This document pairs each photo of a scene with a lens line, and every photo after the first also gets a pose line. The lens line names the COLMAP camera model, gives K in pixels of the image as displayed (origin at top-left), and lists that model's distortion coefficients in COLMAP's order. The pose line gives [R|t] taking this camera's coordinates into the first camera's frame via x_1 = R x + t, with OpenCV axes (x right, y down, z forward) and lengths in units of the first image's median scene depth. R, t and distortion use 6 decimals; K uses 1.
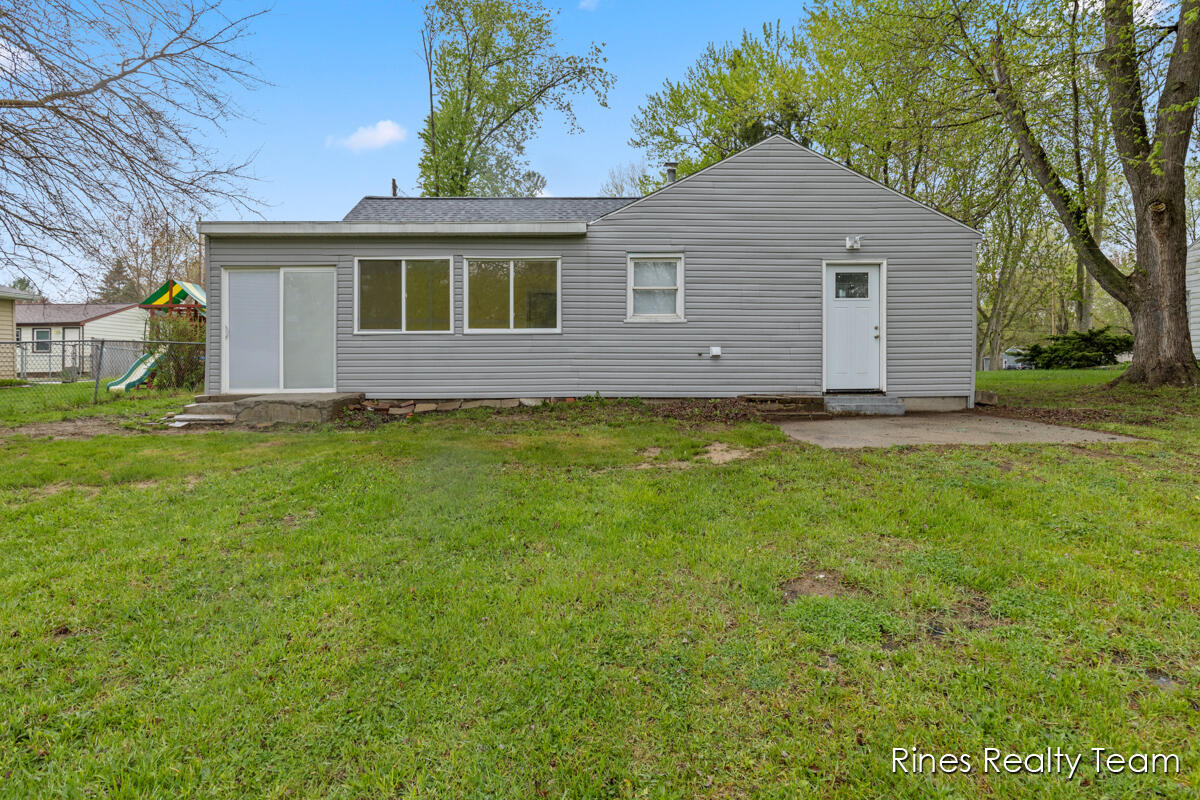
lens RADIAL K [[614.4, 0, 600.0], [0, 614.4, 400.0], [0, 0, 1]] dist [0.001011, 0.000217]
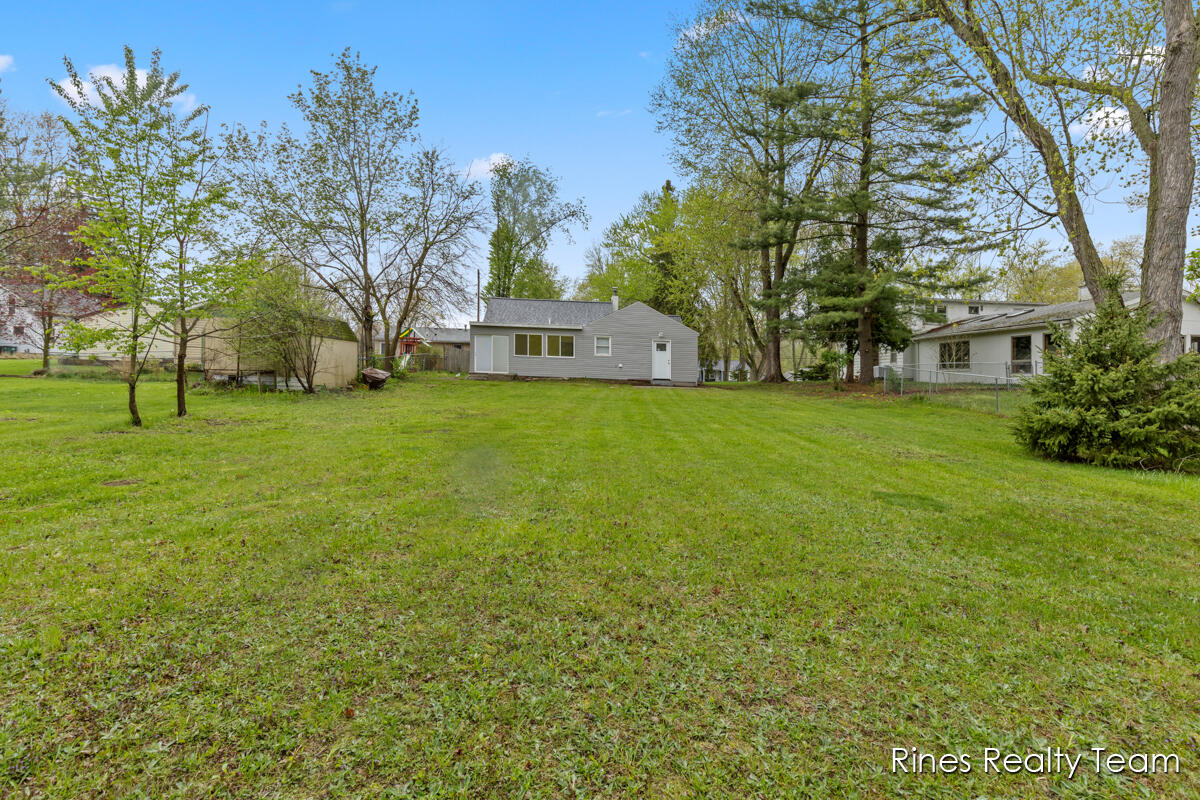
lens RADIAL K [[545.6, 0, 598.2], [0, 545.6, 390.5], [0, 0, 1]] dist [0.001048, 0.000136]
pose [[0.997705, 0.037515, 0.056368, -0.095172], [-0.036690, 0.999205, -0.015589, 0.109136], [-0.056908, 0.013486, 0.998288, -1.972082]]
